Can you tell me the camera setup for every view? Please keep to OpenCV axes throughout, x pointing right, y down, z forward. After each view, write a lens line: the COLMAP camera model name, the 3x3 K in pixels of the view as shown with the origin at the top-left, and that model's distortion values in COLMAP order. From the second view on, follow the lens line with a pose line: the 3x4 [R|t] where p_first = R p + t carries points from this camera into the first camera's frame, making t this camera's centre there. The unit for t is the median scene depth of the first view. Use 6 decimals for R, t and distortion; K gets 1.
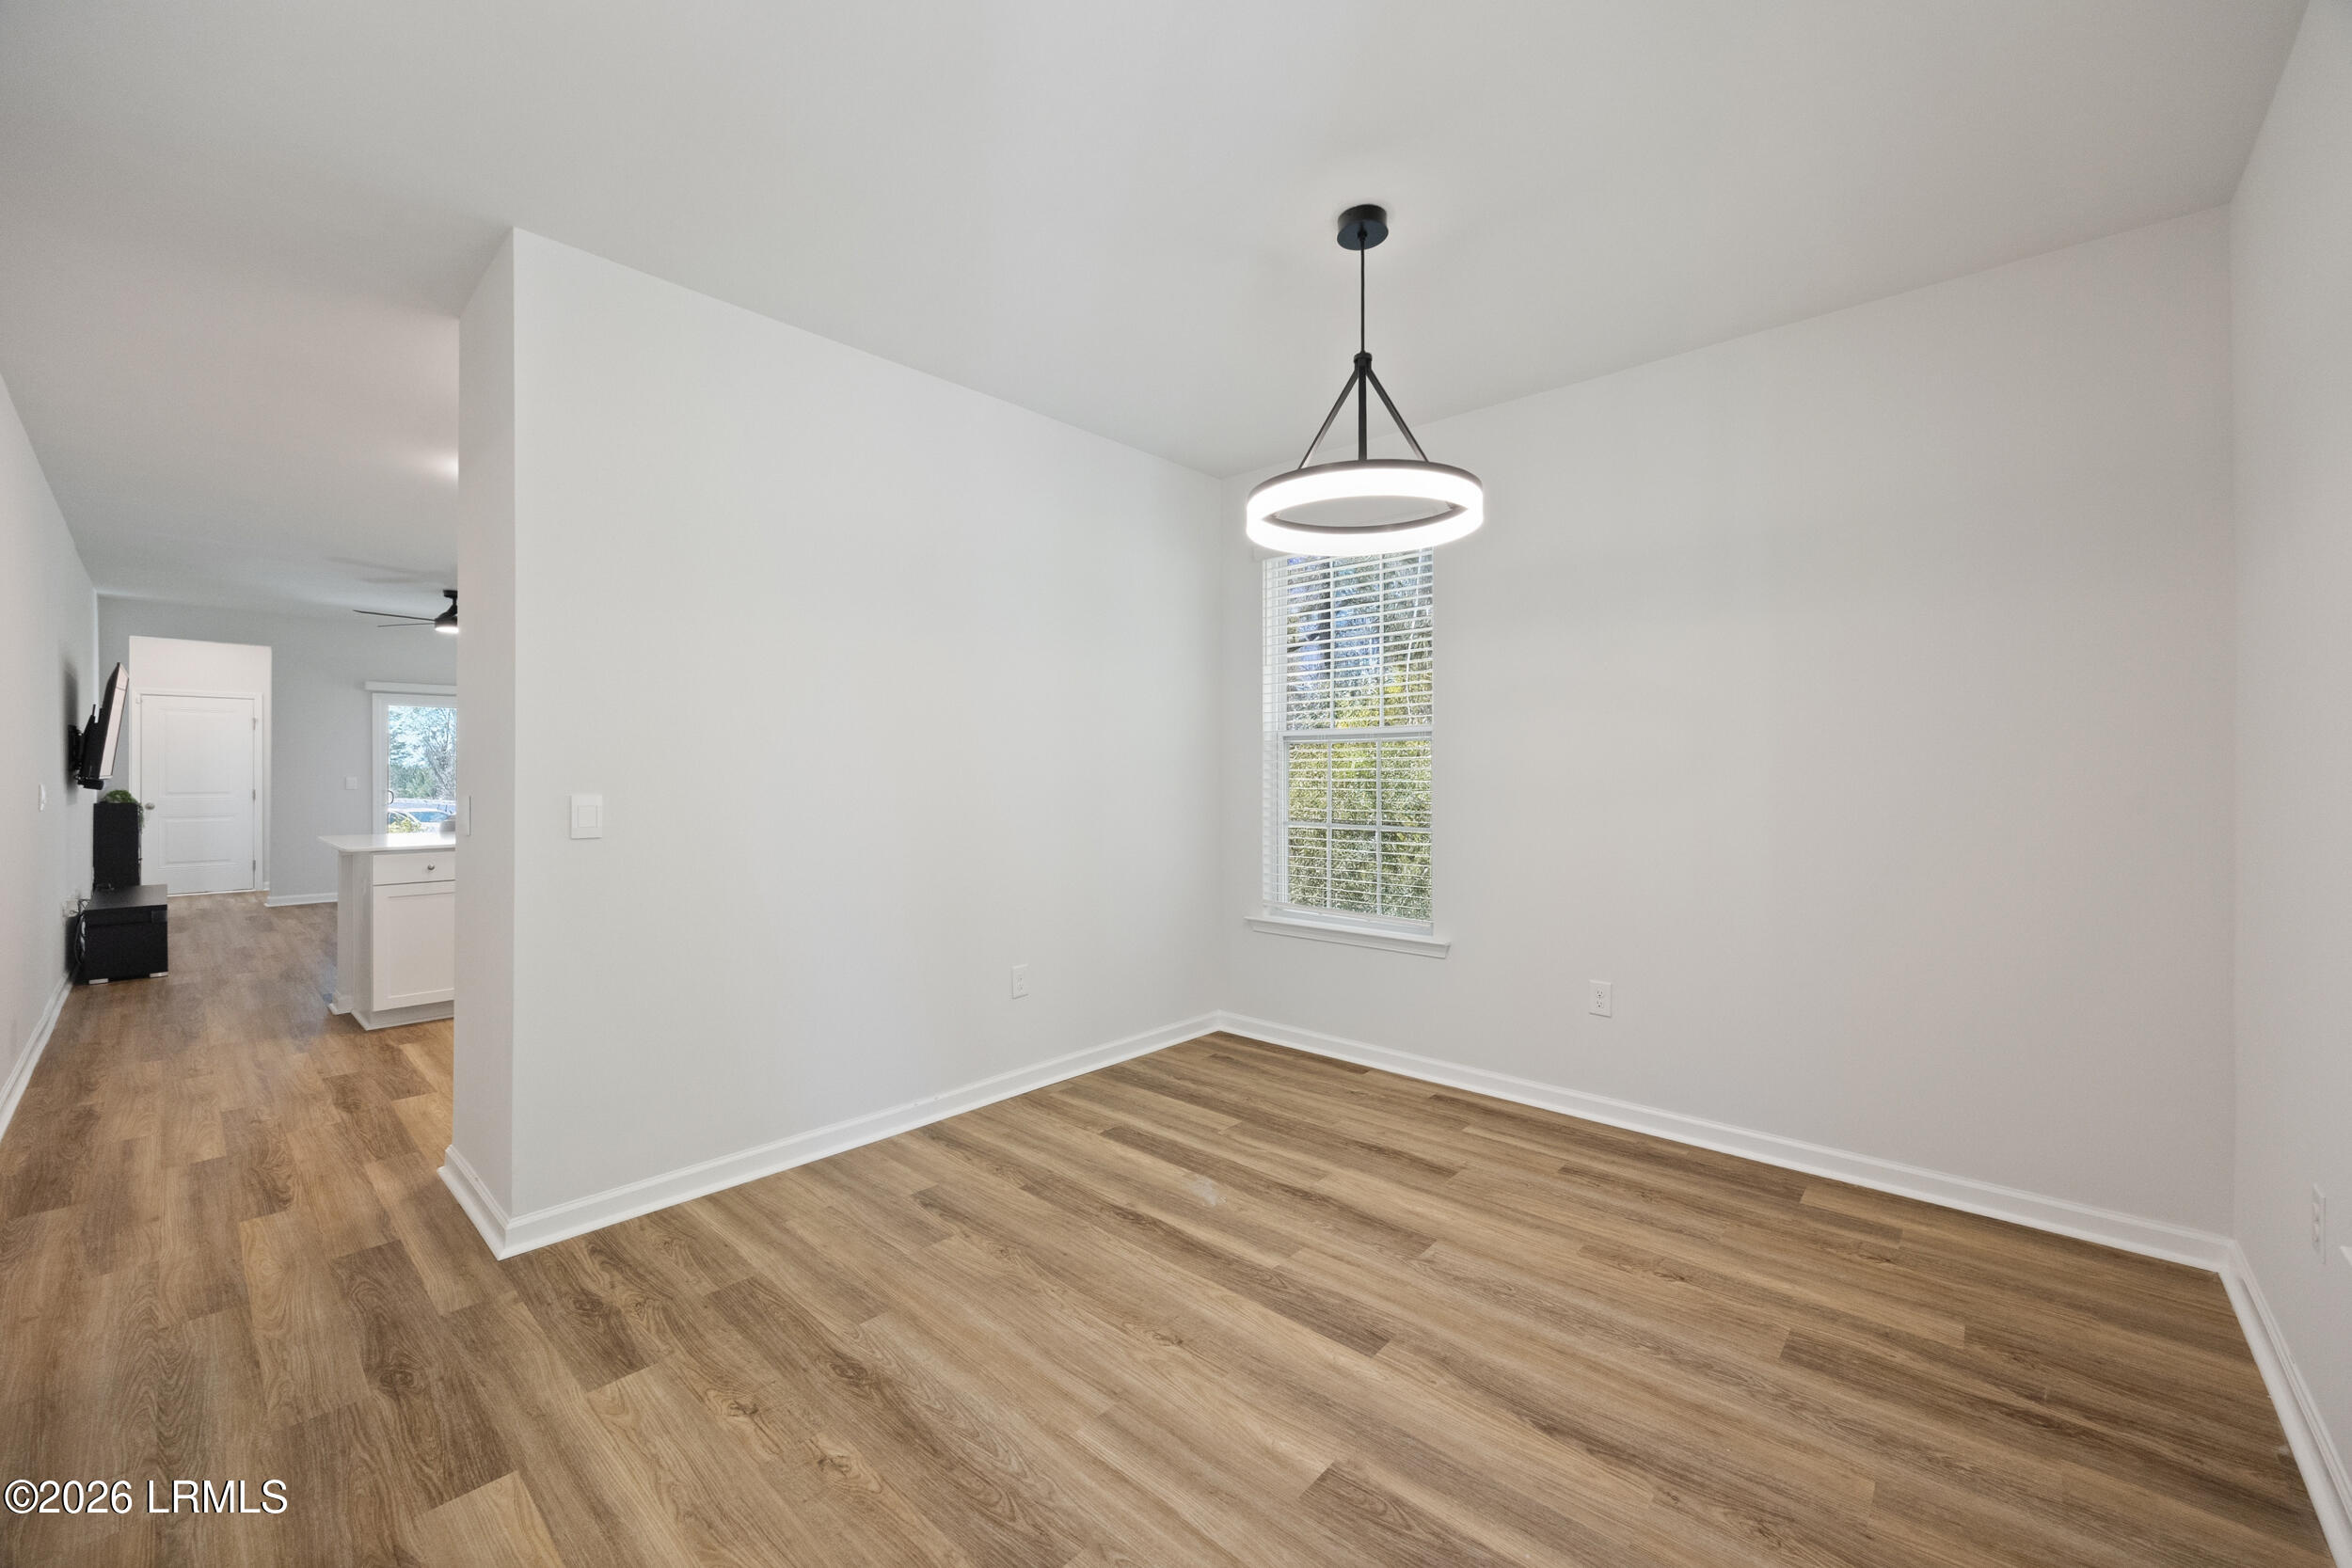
lens RADIAL K [[922.4, 0, 1166.7], [0, 922.4, 786.5], [0, 0, 1]] dist [0.000631, -0.000259]
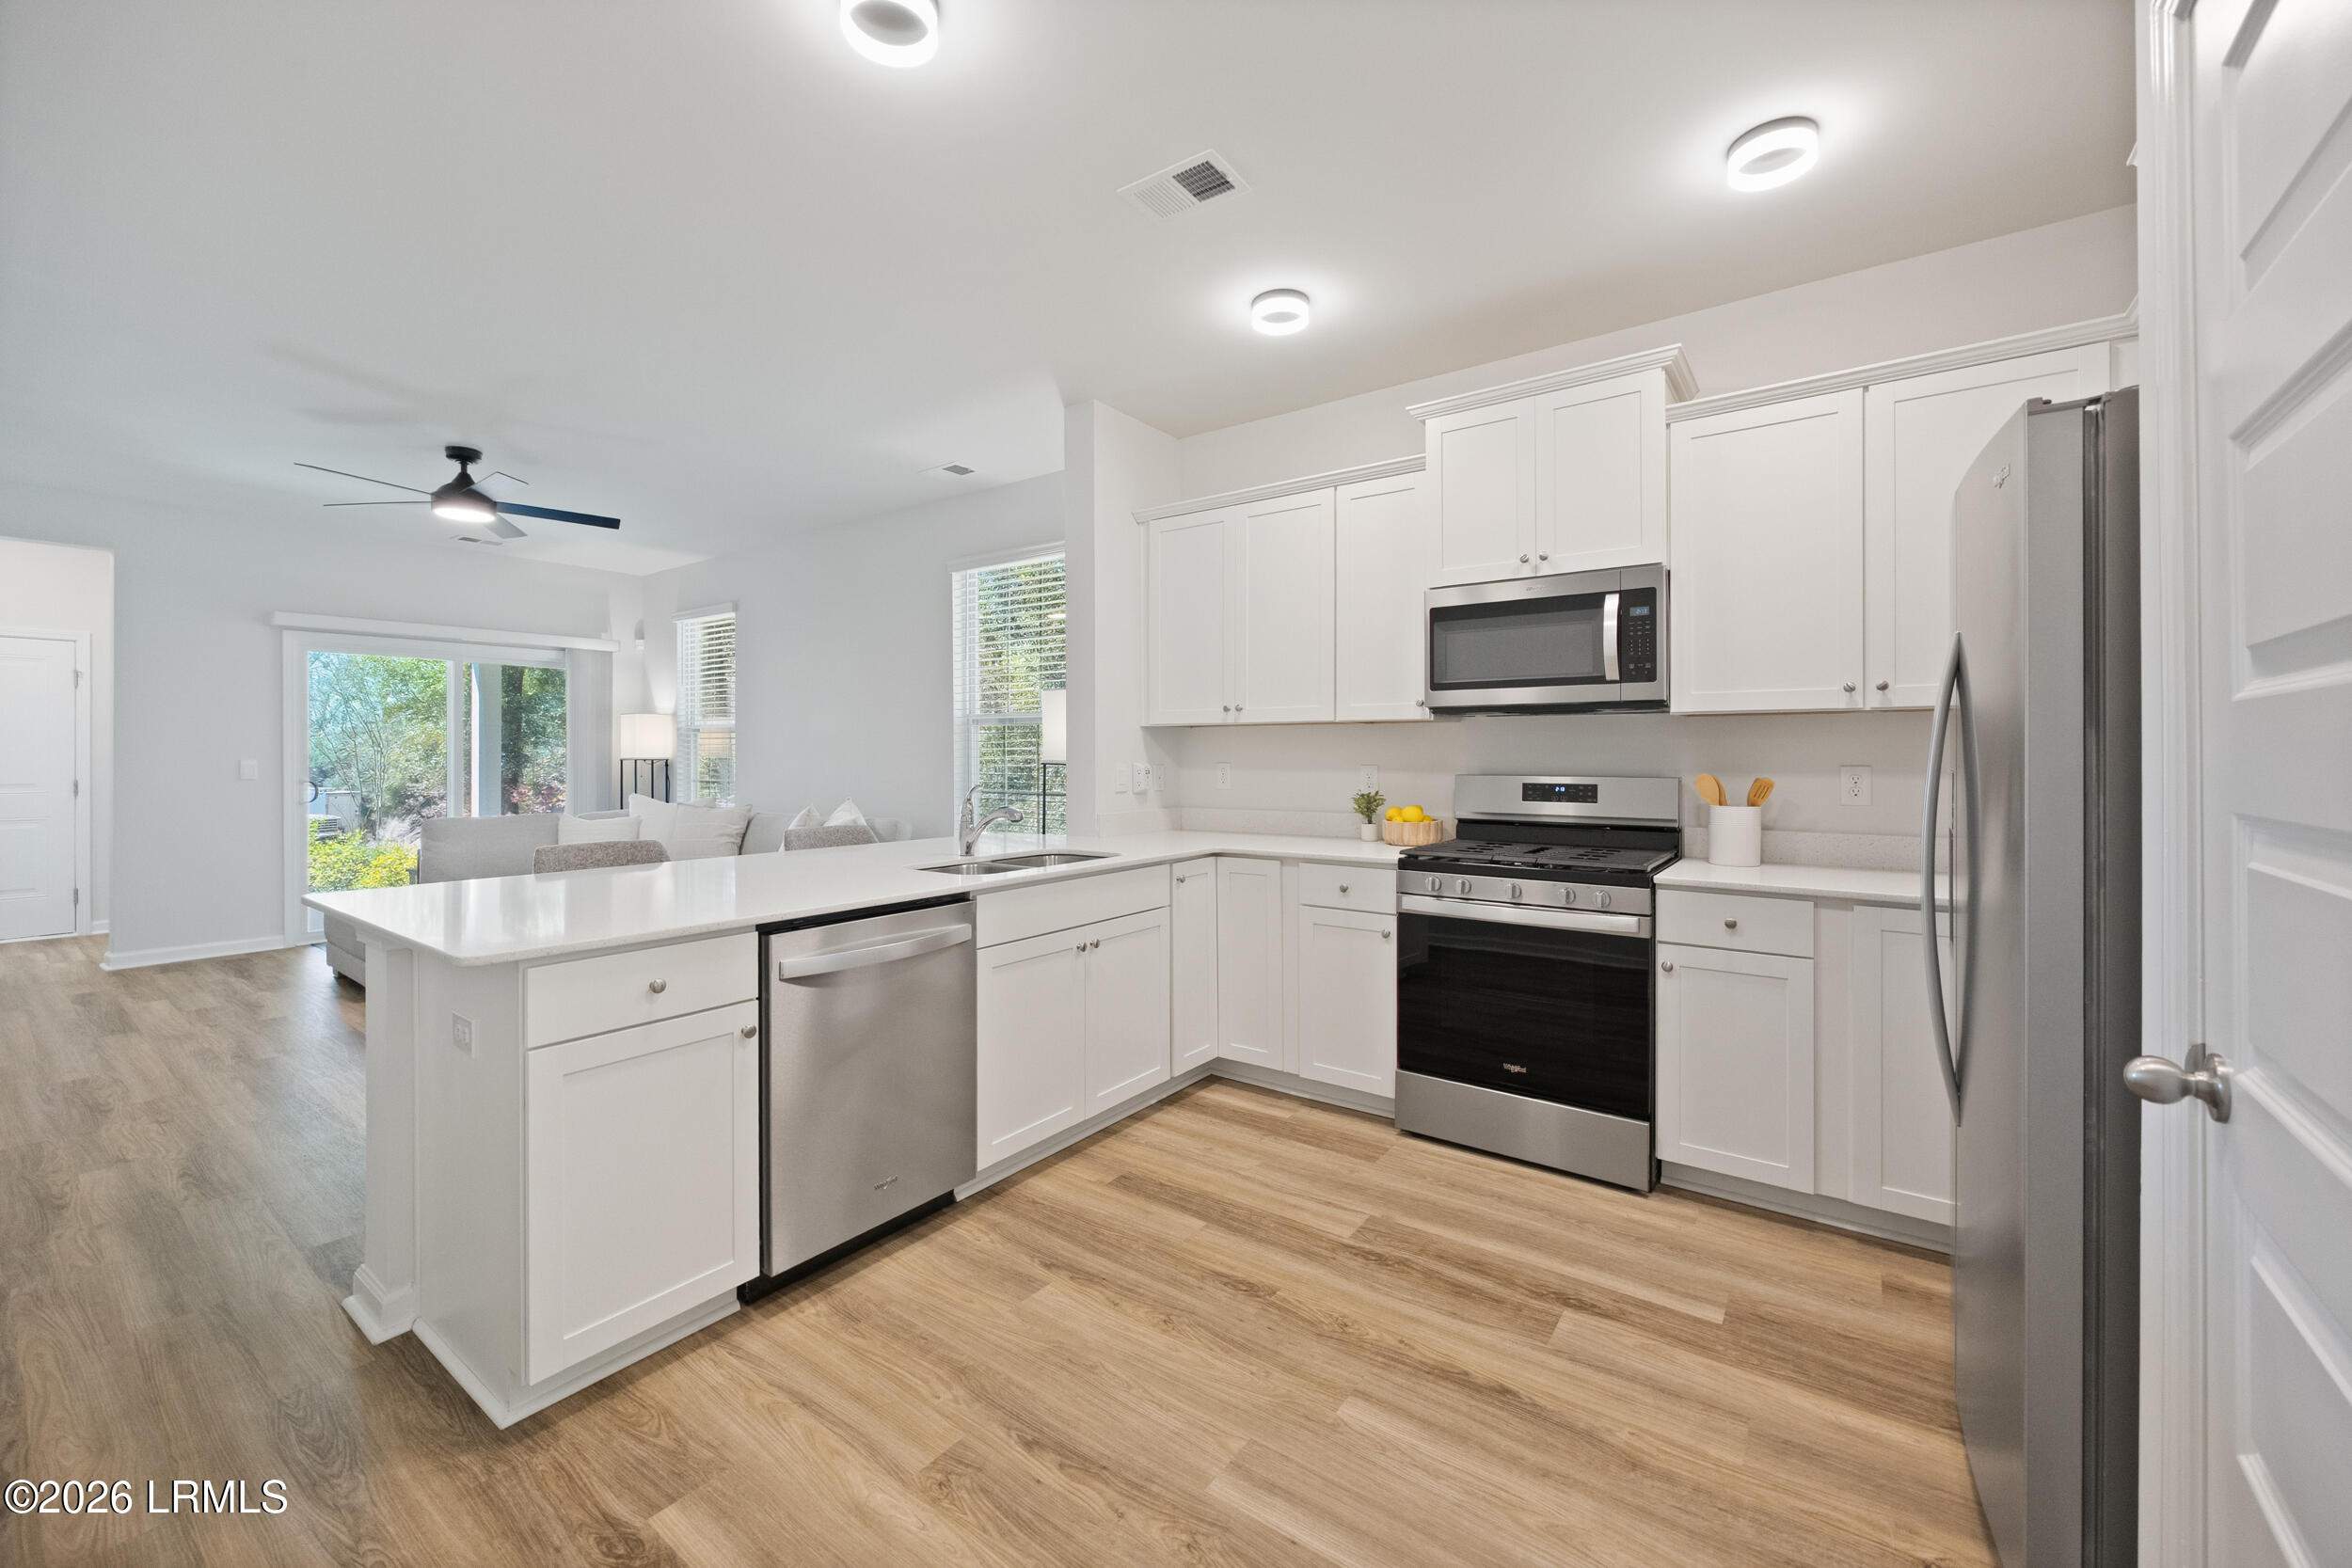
lens RADIAL K [[922.4, 0, 1151.4], [0, 922.4, 747.2], [0, 0, 1]] dist [0.000631, -0.000259]
pose [[0.995123, -0.006819, 0.098411, -0.119037], [0.008256, 0.999865, -0.014202, -0.001570], [-0.098301, 0.014945, 0.995045, 0.110690]]
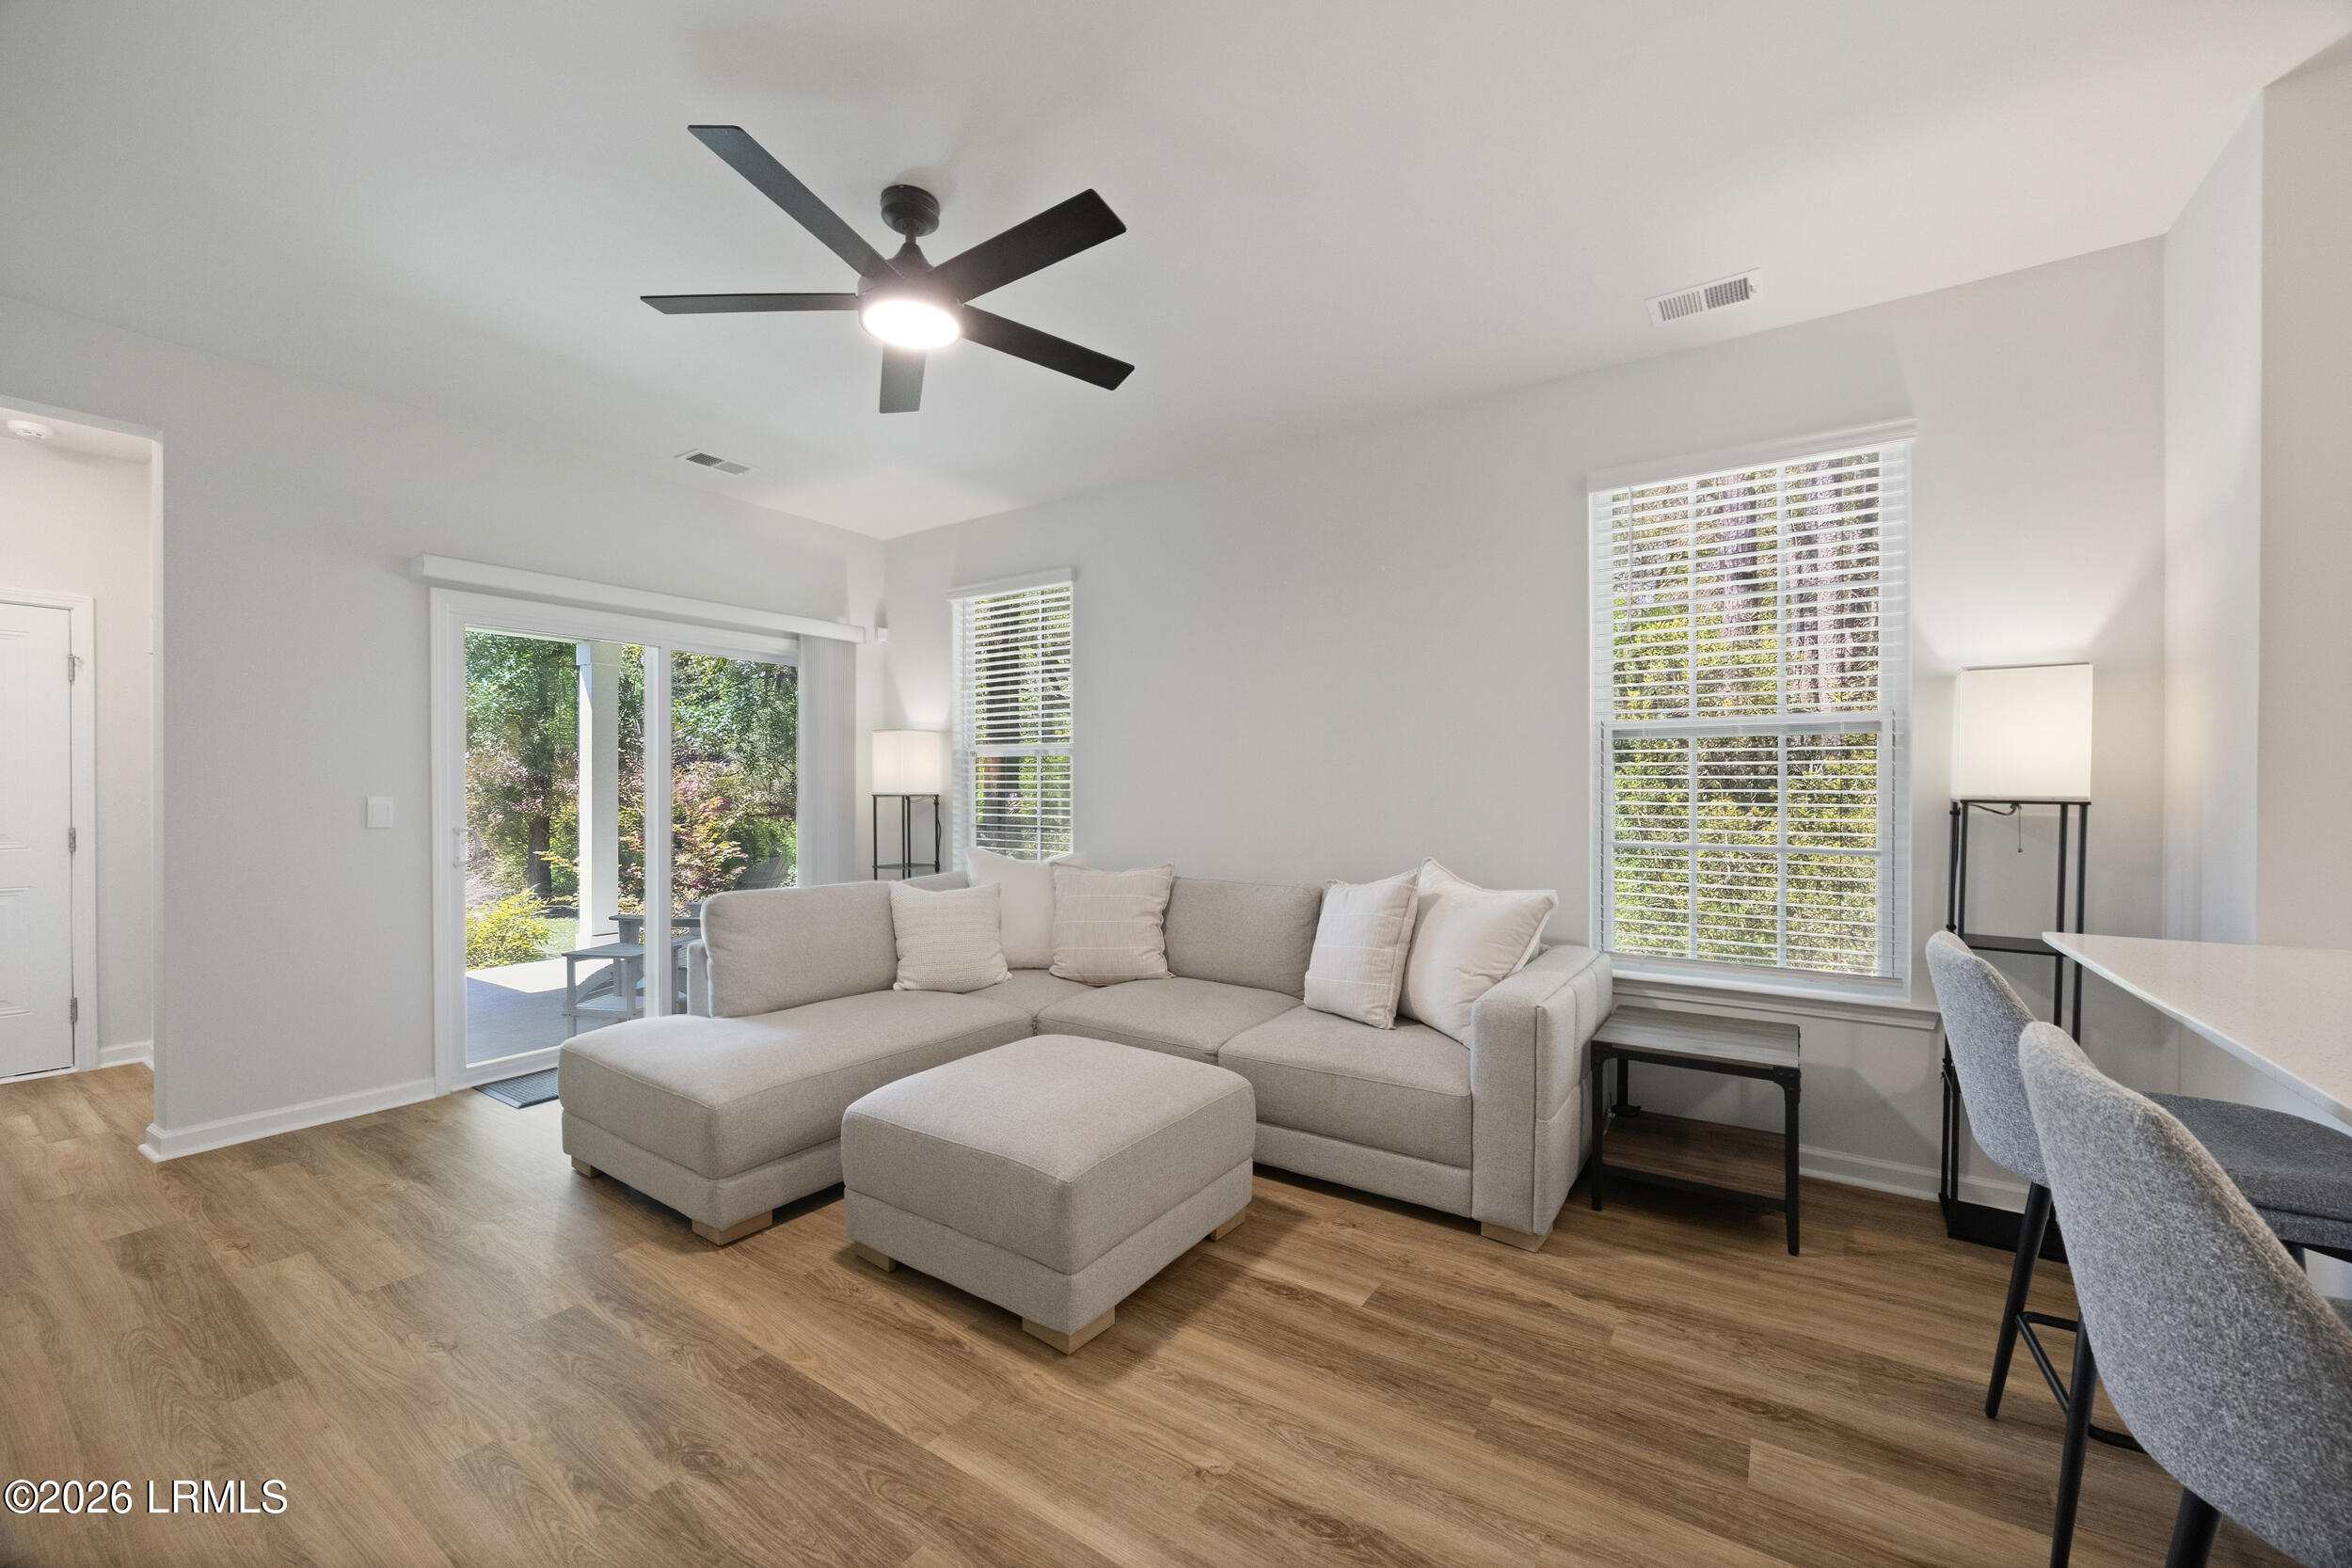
lens RADIAL K [[922.4, 0, 1183.1], [0, 922.4, 786.4], [0, 0, 1]] dist [0.000631, -0.000259]
pose [[0.989347, -0.007410, 0.145388, -0.223565], [0.008651, 0.999931, -0.007907, -0.002984], [-0.145319, 0.009081, 0.989343, 0.208015]]
